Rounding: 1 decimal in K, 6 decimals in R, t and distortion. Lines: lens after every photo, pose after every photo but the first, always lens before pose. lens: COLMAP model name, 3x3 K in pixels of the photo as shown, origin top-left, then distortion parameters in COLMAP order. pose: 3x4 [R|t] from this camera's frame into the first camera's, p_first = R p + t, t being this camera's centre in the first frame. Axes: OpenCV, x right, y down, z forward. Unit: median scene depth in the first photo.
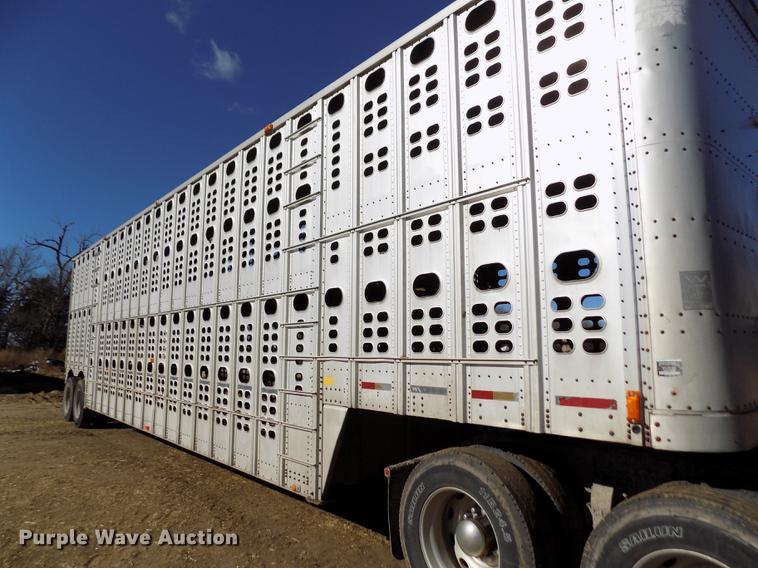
lens RADIAL K [[508.9, 0, 390.9], [0, 508.9, 278.9], [0, 0, 1]] dist [-0.060116, 0.067254]
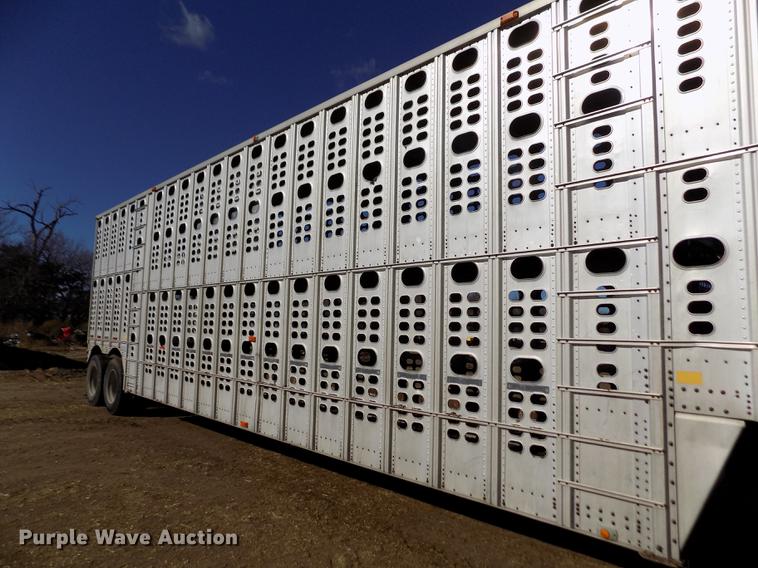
lens RADIAL K [[512.9, 0, 379.0], [0, 512.9, 284.0], [0, 0, 1]] dist [-0.066378, 0.067030]
pose [[0.998536, 0.035324, 0.040960, -0.515220], [-0.036981, 0.998498, 0.040432, 0.061665], [-0.039471, -0.041888, 0.998342, 0.335346]]
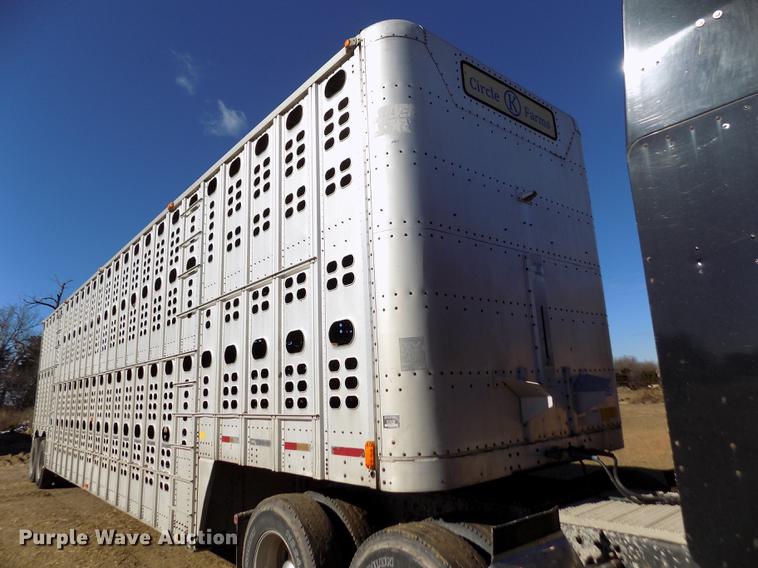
lens RADIAL K [[508.9, 0, 390.9], [0, 508.9, 278.9], [0, 0, 1]] dist [-0.060116, 0.067254]
pose [[0.998824, -0.047310, -0.010589, 0.291392], [0.046321, 0.995753, -0.079564, -0.030406], [0.014309, 0.078980, 0.996774, -0.107969]]
